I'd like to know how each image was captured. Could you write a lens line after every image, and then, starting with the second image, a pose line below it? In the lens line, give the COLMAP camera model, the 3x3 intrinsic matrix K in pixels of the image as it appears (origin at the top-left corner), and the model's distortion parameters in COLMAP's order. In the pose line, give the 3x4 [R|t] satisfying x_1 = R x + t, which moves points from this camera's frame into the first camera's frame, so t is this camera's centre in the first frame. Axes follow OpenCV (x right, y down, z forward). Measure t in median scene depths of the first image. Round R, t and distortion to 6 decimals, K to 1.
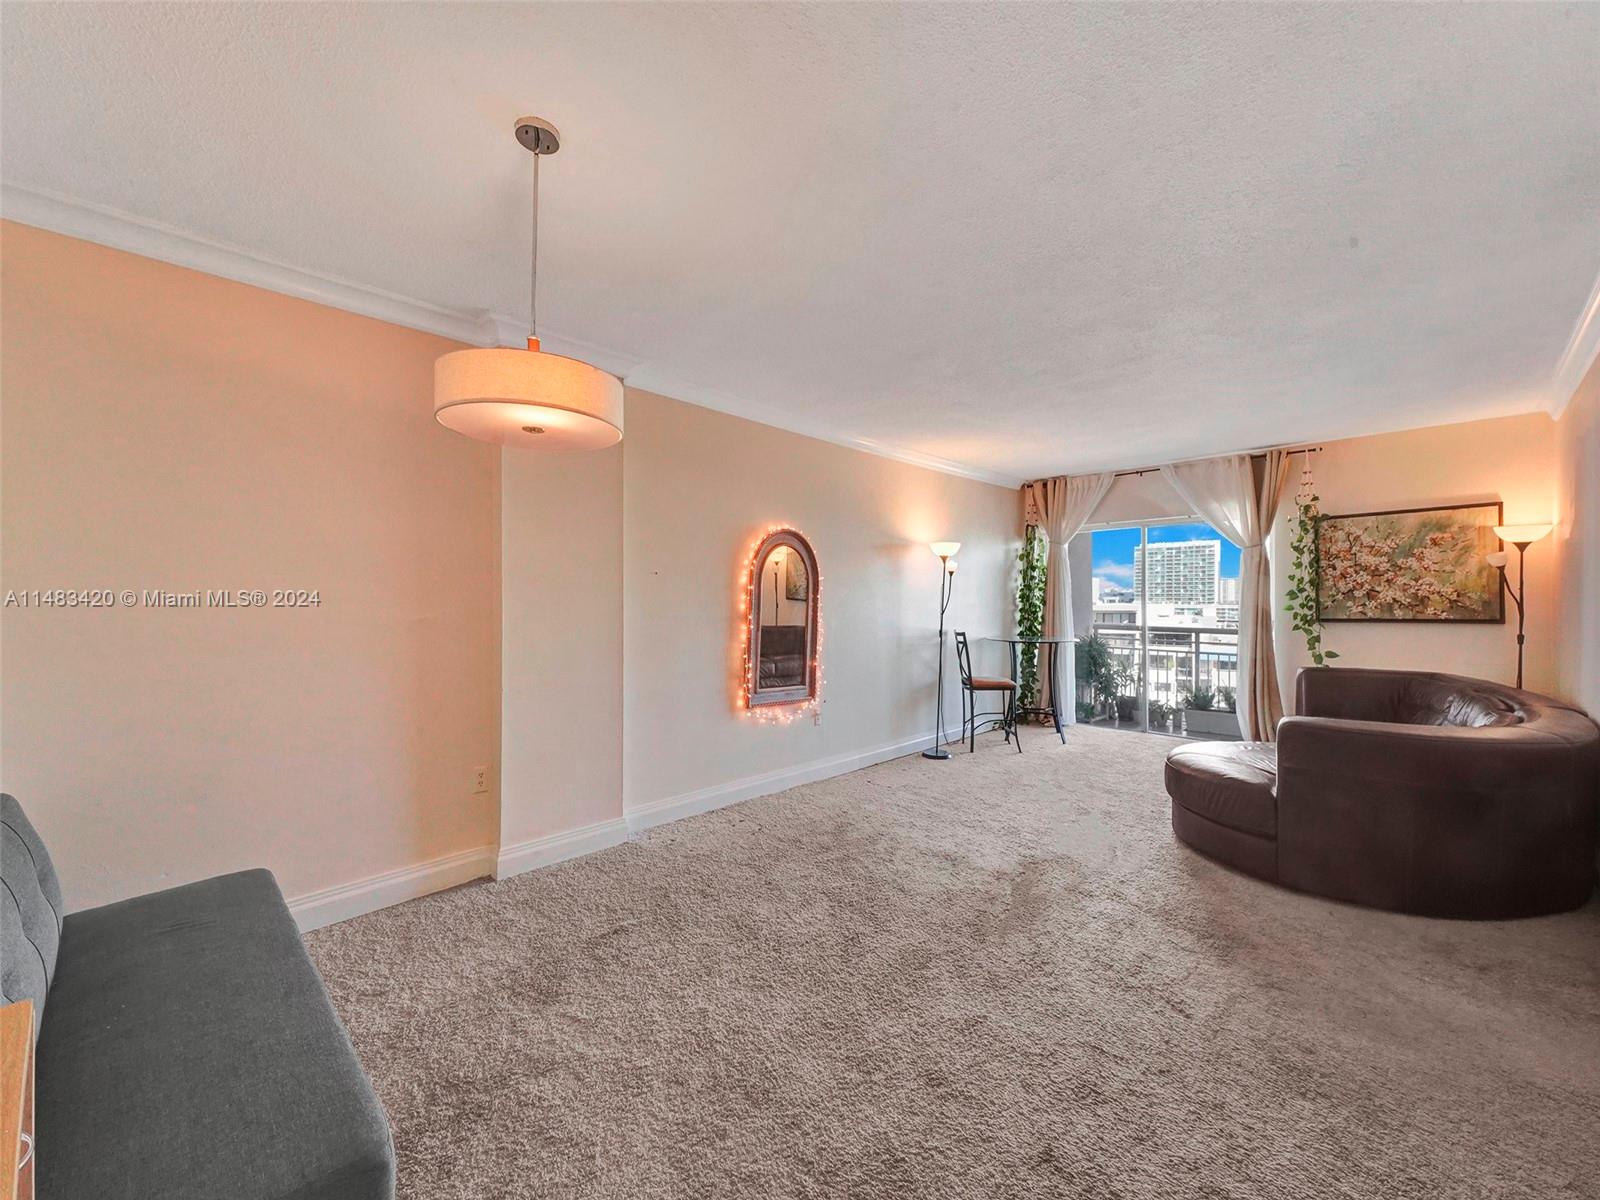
lens RADIAL K [[645.2, 0, 787.6], [0, 645.2, 605.3], [0, 0, 1]] dist [0.017534, 0.000503]
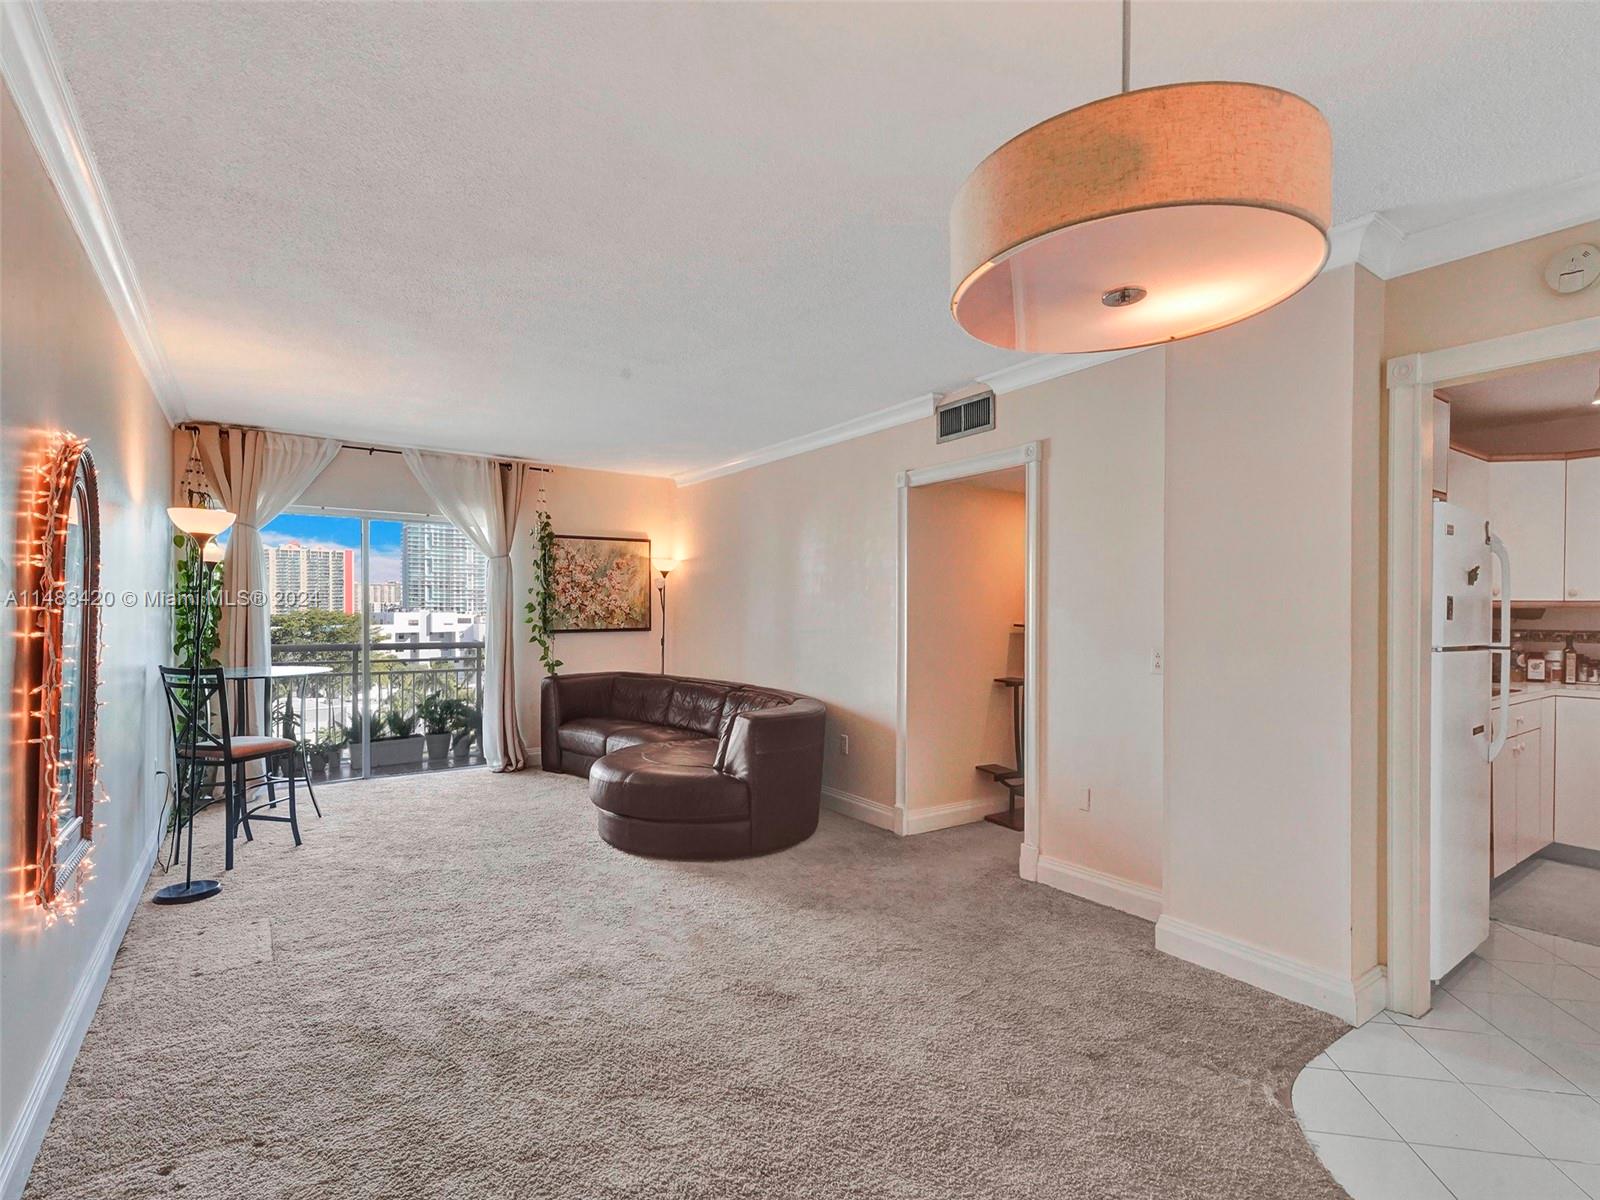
lens RADIAL K [[763.3, 0, 800.6], [0, 763.3, 638.8], [0, 0, 1]] dist [0.003076, -0.000040]
pose [[0.165942, -0.038202, 0.985395, -0.375054], [-0.000623, 0.999245, 0.038844, -0.015418], [-0.986135, -0.007060, 0.165793, 0.423398]]
